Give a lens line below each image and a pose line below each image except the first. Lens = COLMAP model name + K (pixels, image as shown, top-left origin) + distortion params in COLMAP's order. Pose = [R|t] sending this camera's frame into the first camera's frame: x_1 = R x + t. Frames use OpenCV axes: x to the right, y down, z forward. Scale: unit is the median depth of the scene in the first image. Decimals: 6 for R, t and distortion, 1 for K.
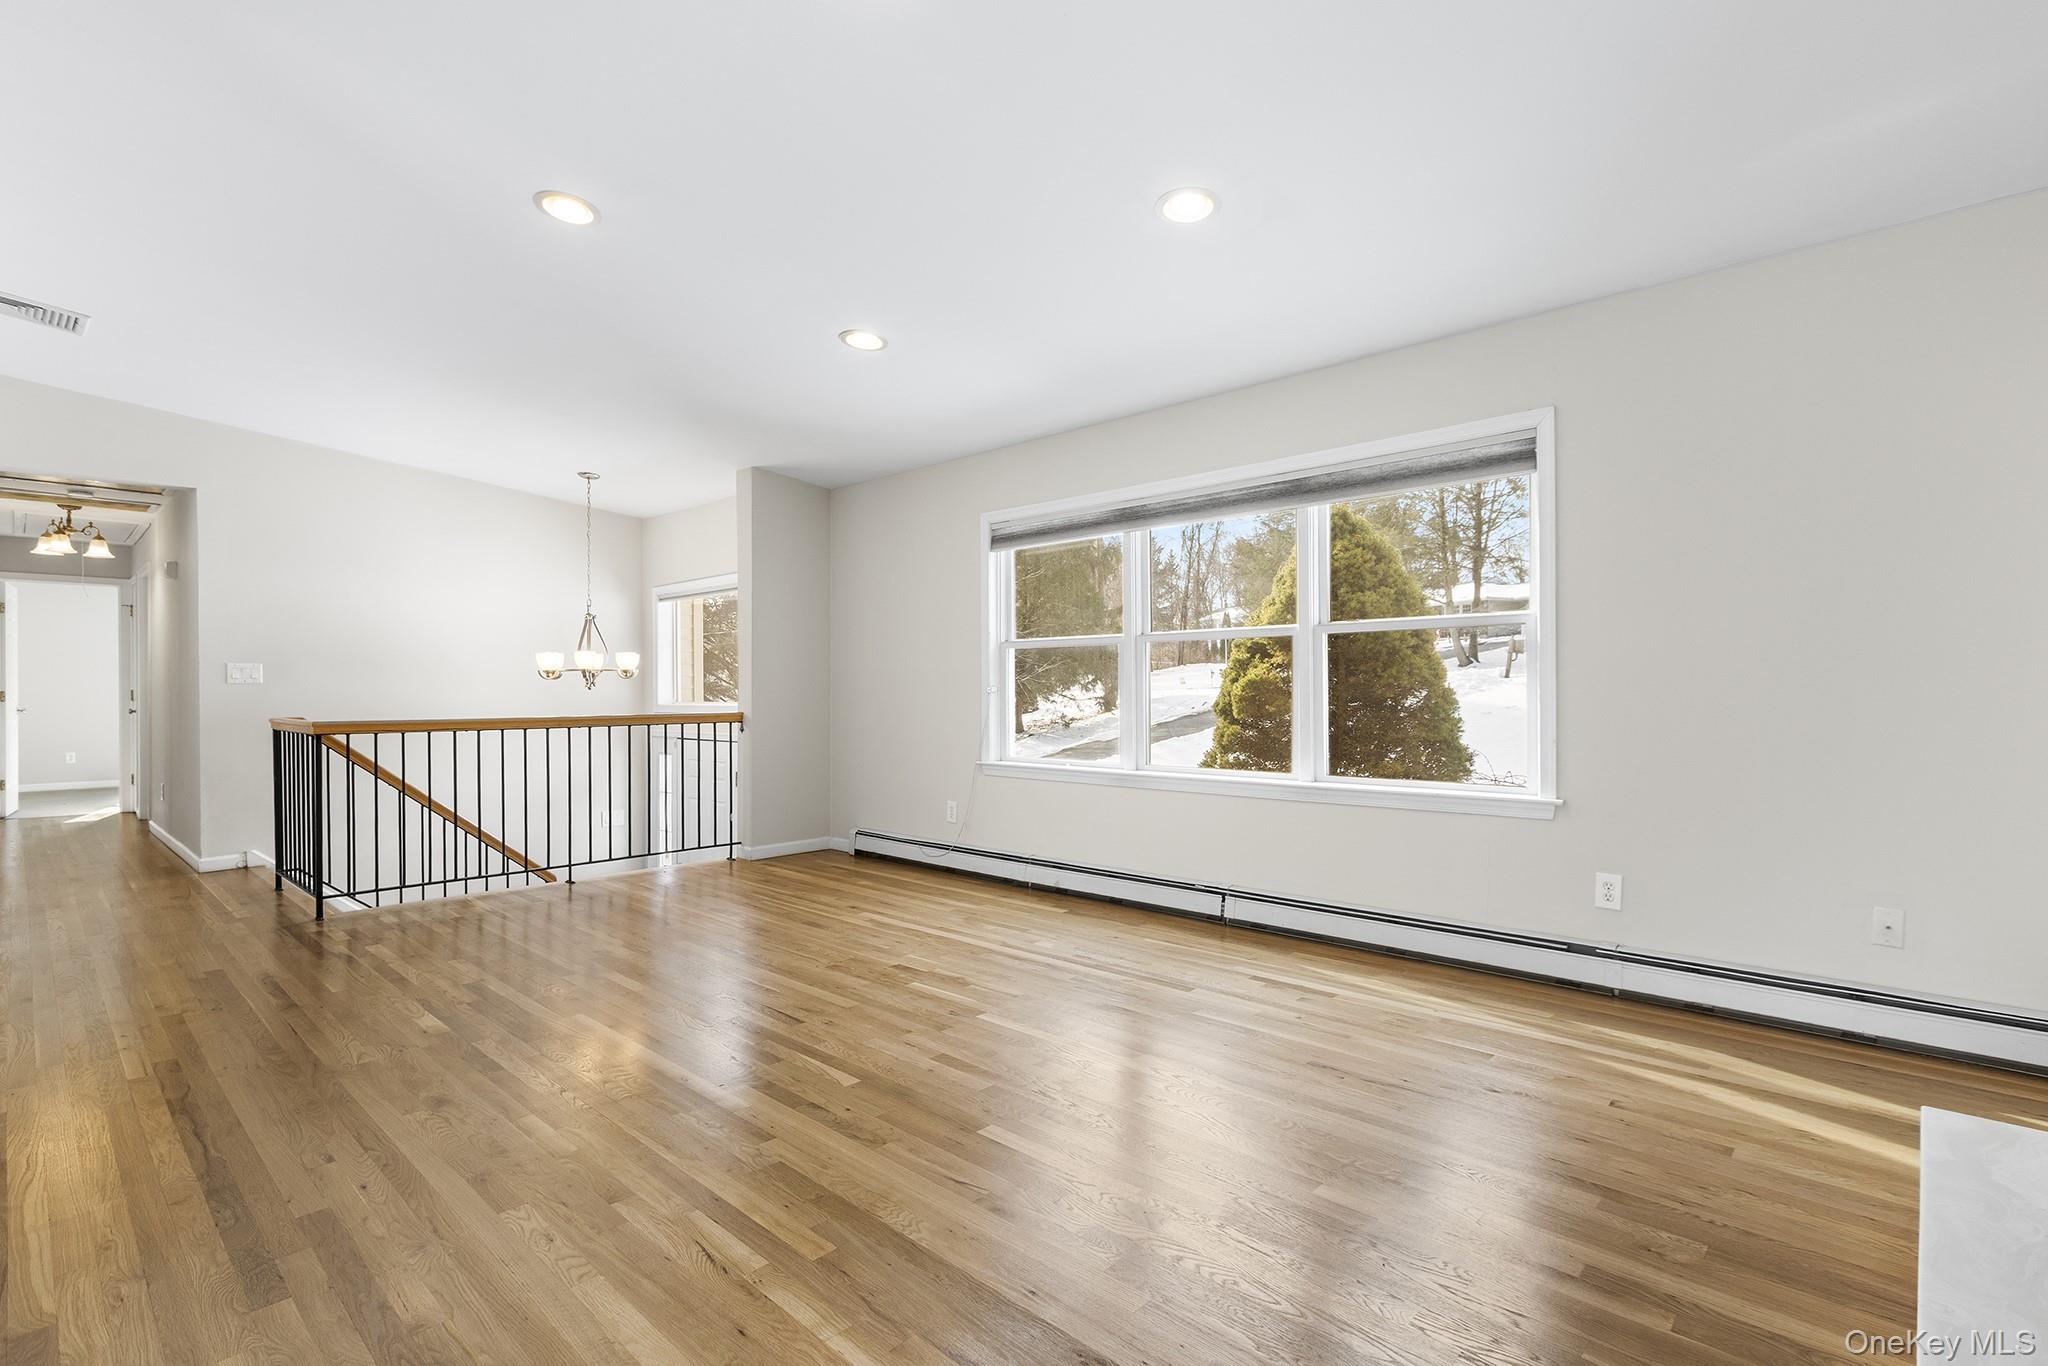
lens RADIAL K [[949.1, 0, 1021.3], [0, 949.1, 693.2], [0, 0, 1]] dist [-0.000549, 0.000388]
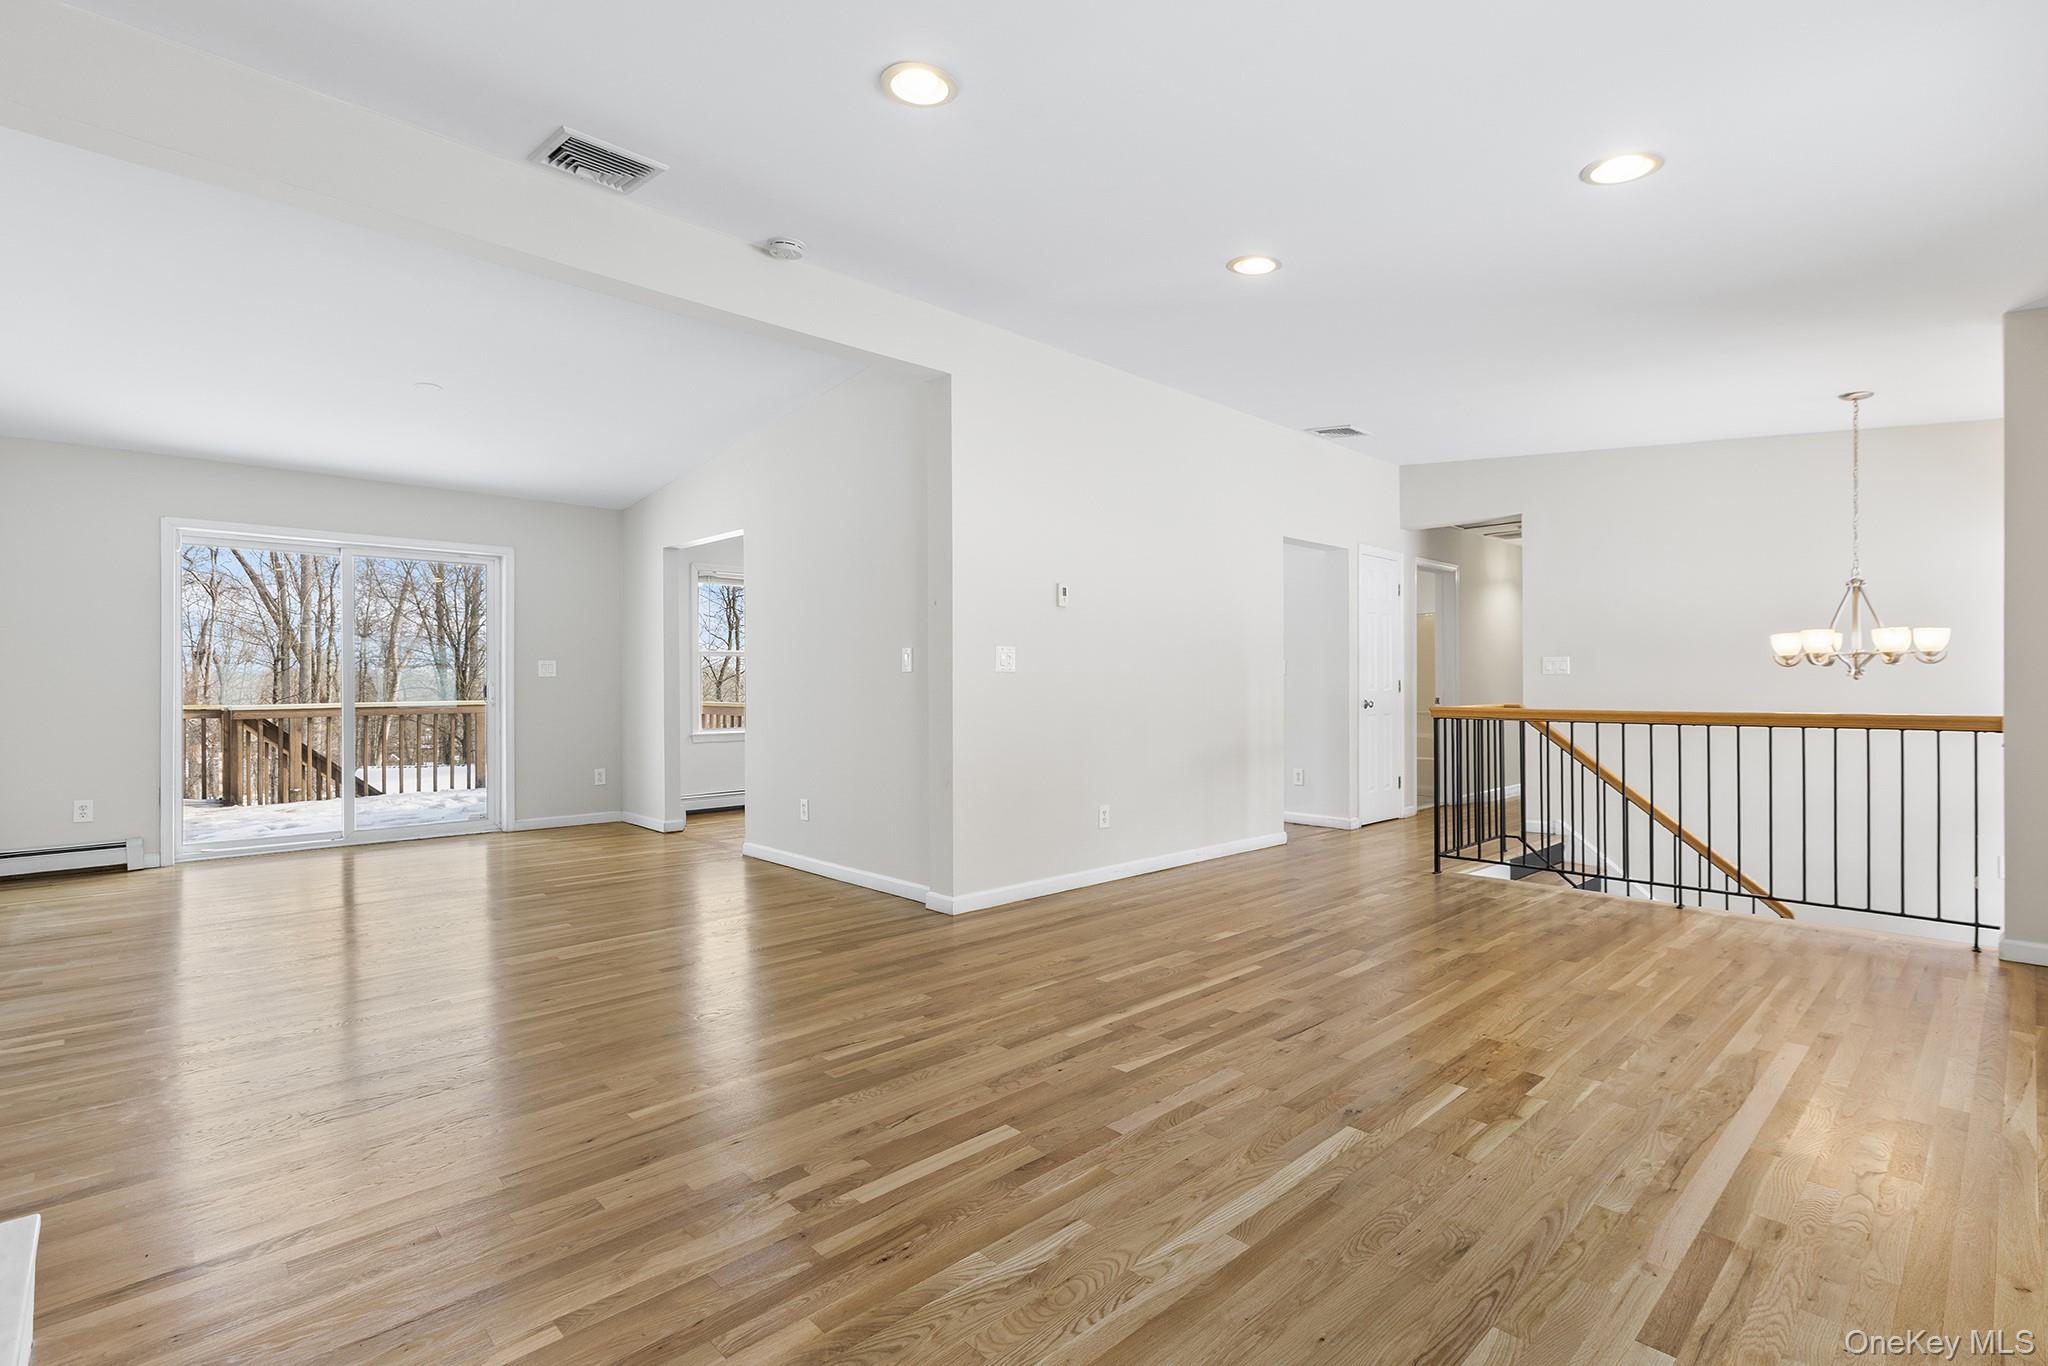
lens RADIAL K [[970.1, 0, 1031.8], [0, 970.1, 685.5], [0, 0, 1]] dist [0.003120, 0.000101]
pose [[-0.050767, 0.004271, -0.998701, 0.415423], [-0.001527, 0.999989, 0.004355, -0.001873], [0.998709, 0.001746, -0.050760, 0.461178]]
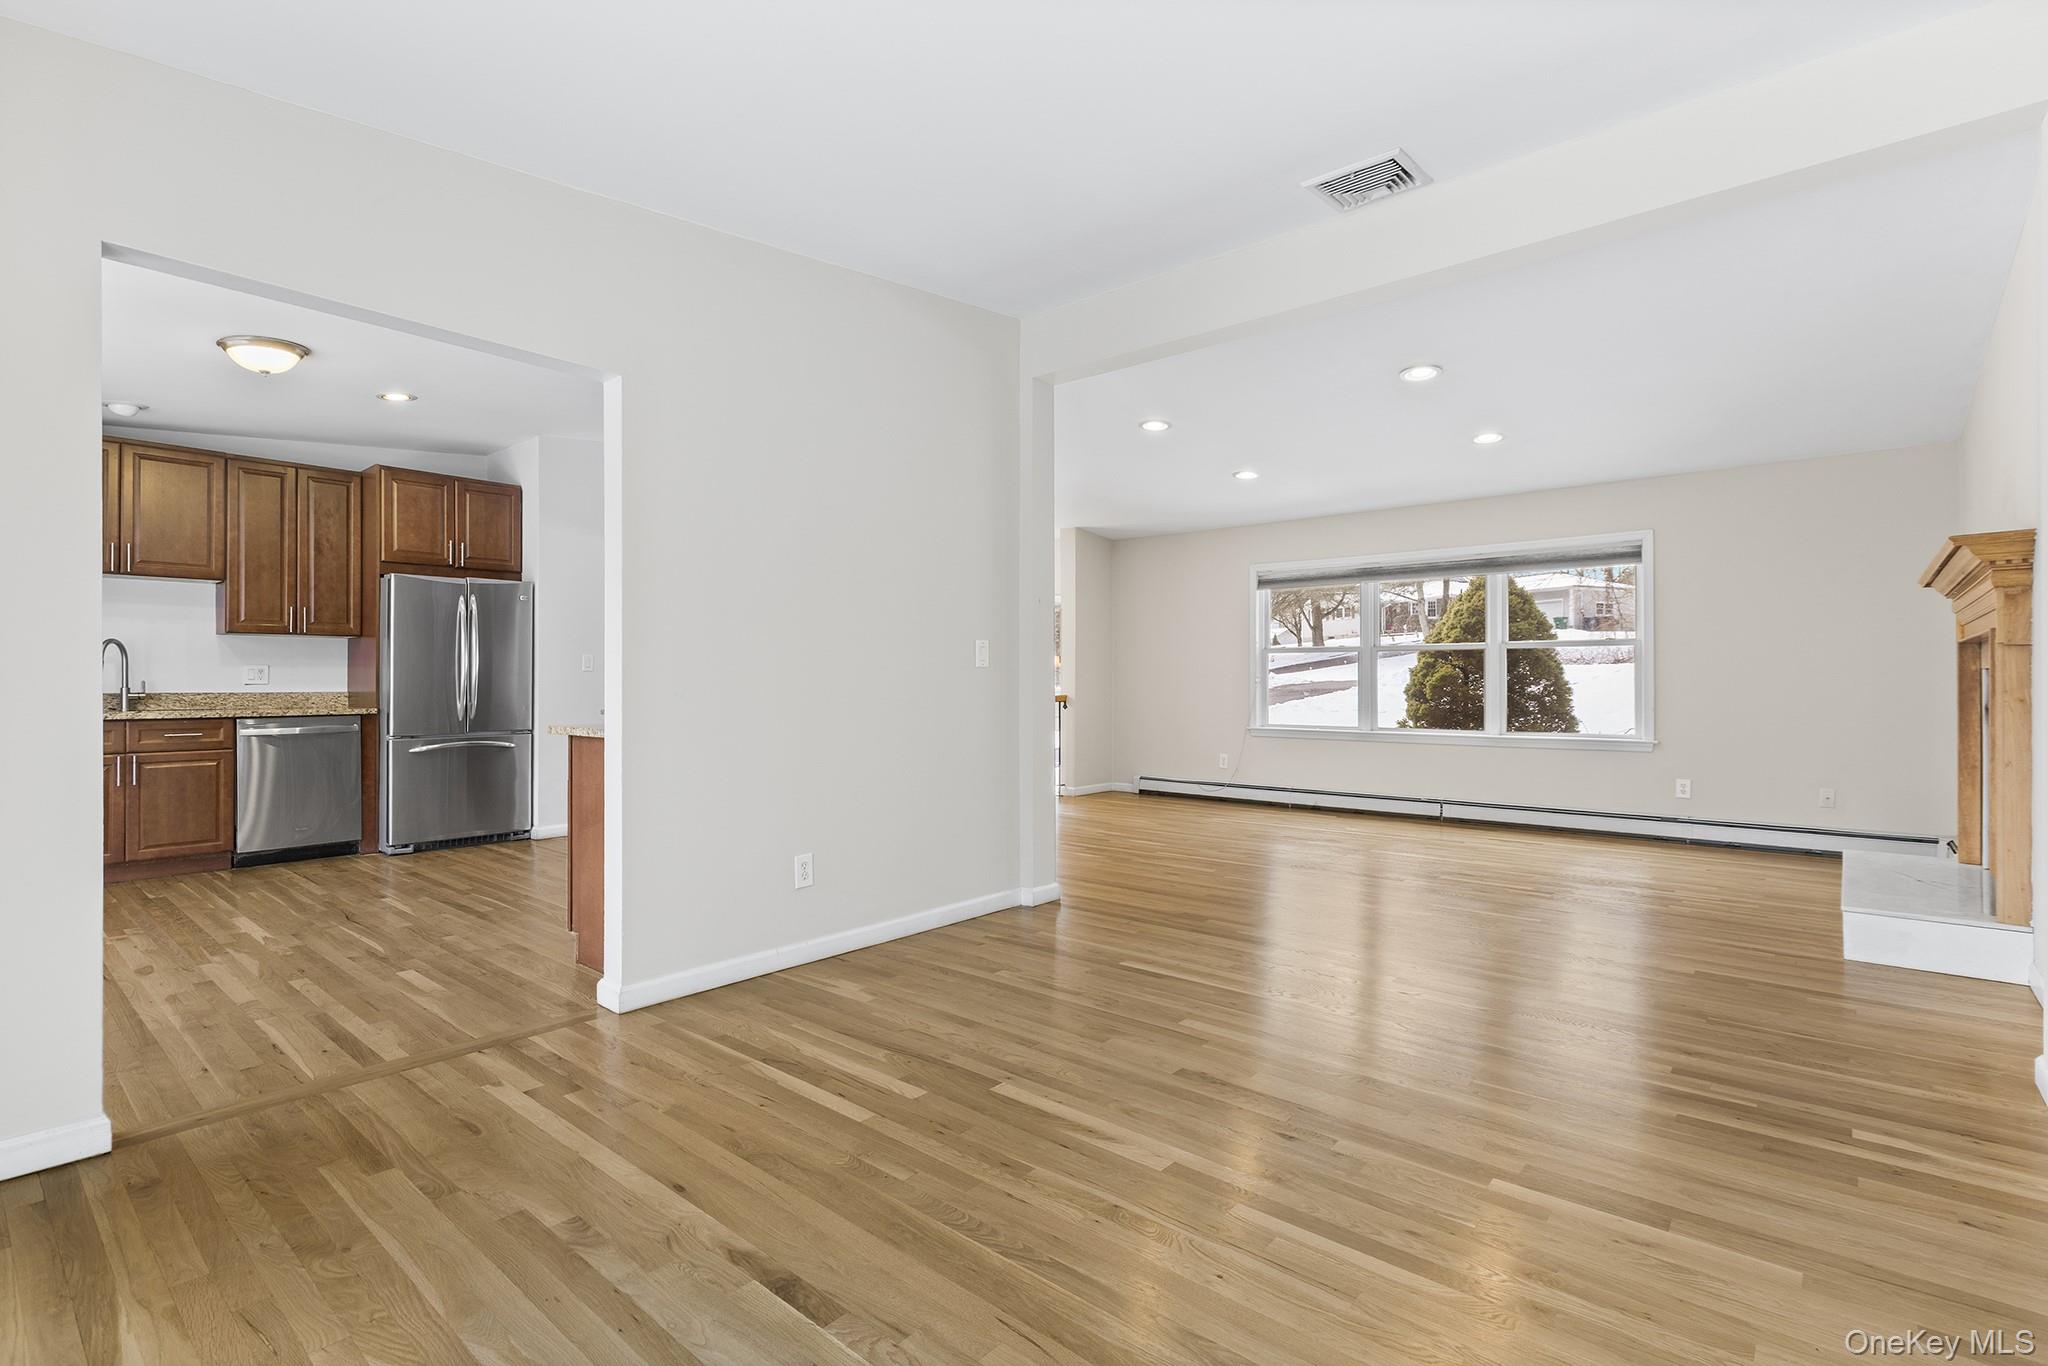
lens RADIAL K [[941.6, 0, 1024.0], [0, 941.6, 683.0], [0, 0, 1]] dist [0.003749, 0.000379]
pose [[0.999018, 0.004024, 0.044127, -0.690162], [-0.004037, 0.999992, 0.000217, 0.002457], [-0.044125, -0.000395, 0.999026, -0.728534]]
